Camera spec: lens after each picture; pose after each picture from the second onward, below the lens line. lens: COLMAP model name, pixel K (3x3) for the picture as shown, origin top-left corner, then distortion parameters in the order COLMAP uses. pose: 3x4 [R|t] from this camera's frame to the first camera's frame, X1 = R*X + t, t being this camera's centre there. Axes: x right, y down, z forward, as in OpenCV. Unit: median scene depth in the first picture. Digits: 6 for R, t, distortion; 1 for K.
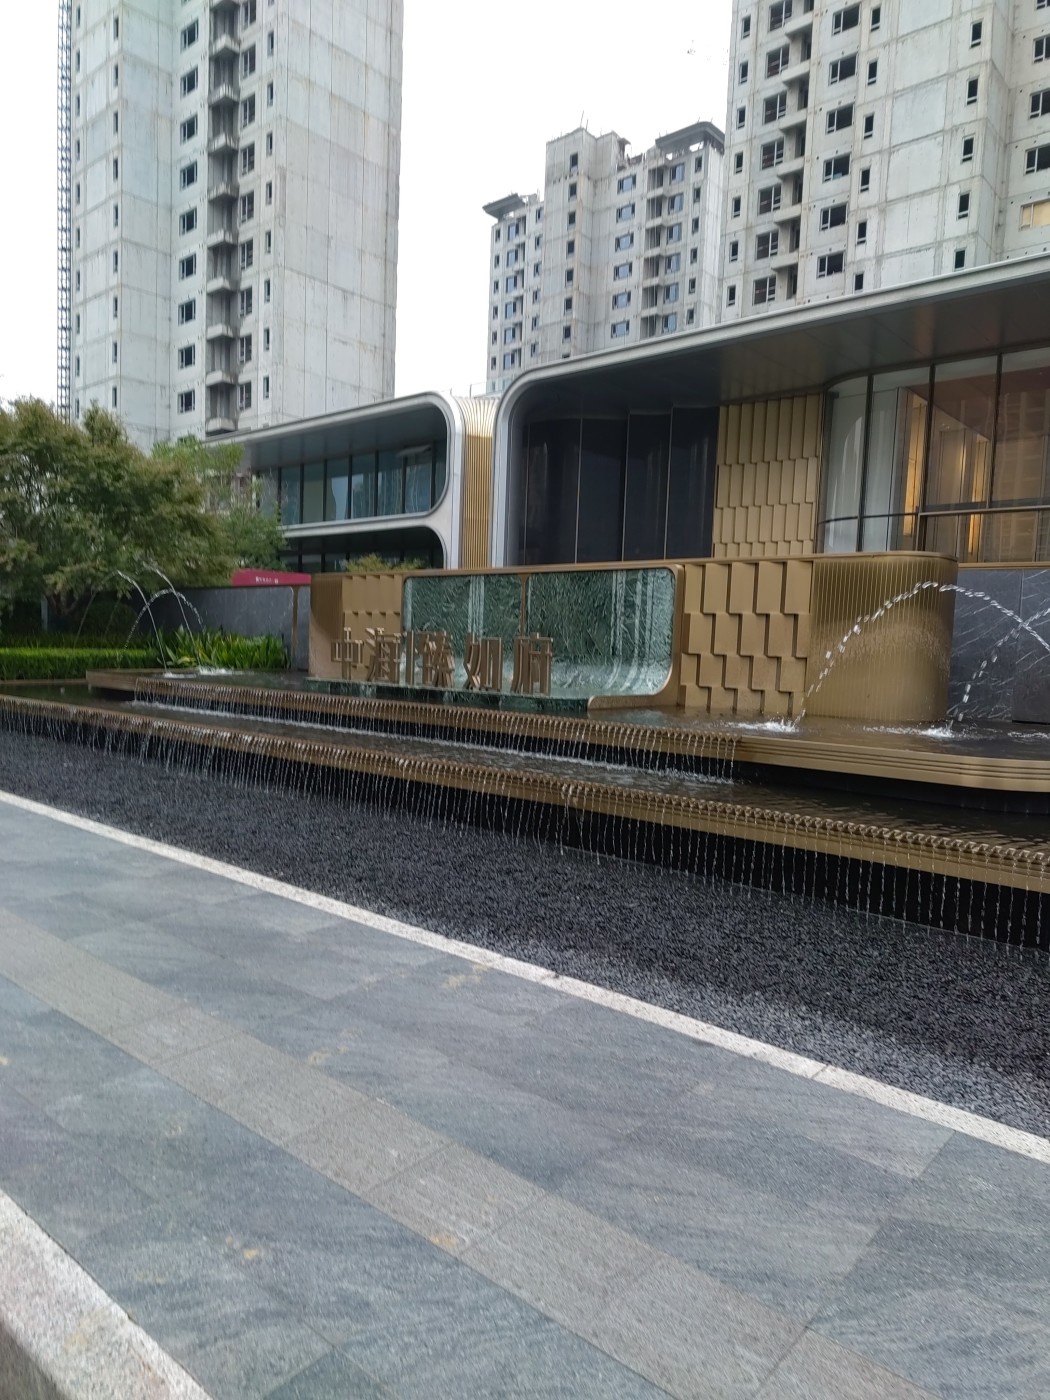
lens RADIAL K [[1020.0, 0, 506.2], [0, 1020.0, 711.1], [0, 0, 1]] dist [0.029381, 0.015848]
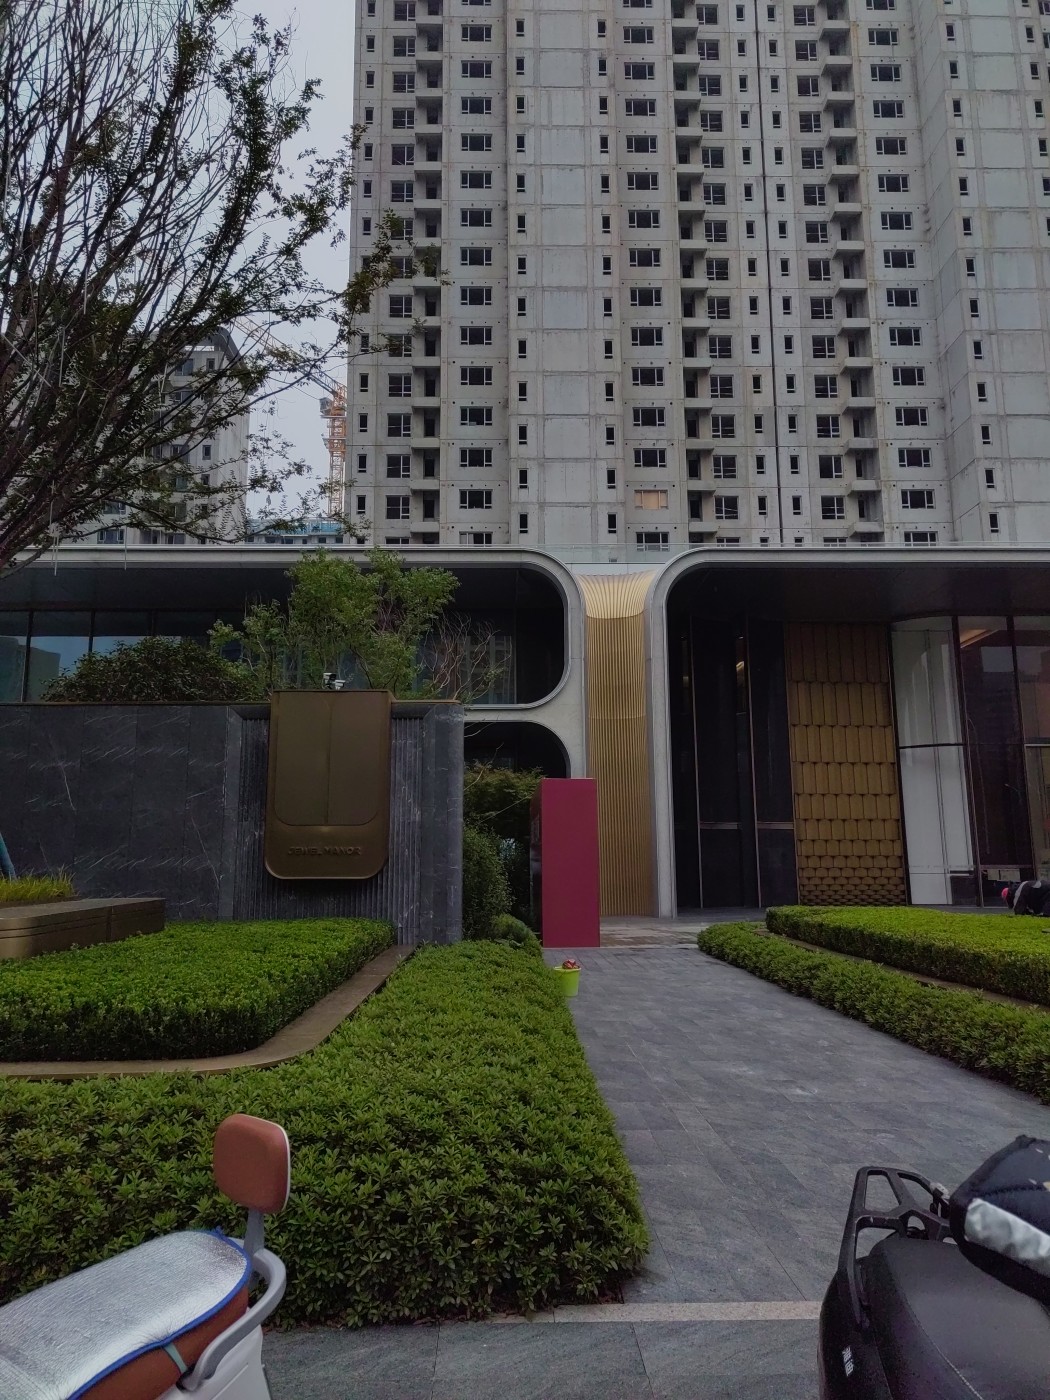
lens RADIAL K [[1020.0, 0, 511.1], [0, 1020.0, 700.4], [0, 0, 1]] dist [0.029381, 0.015848]
pose [[0.744991, 0.084612, 0.661687, -0.309608], [0.061063, 0.979109, -0.193953, -0.027416], [-0.664274, 0.184898, 0.724260, 0.246459]]
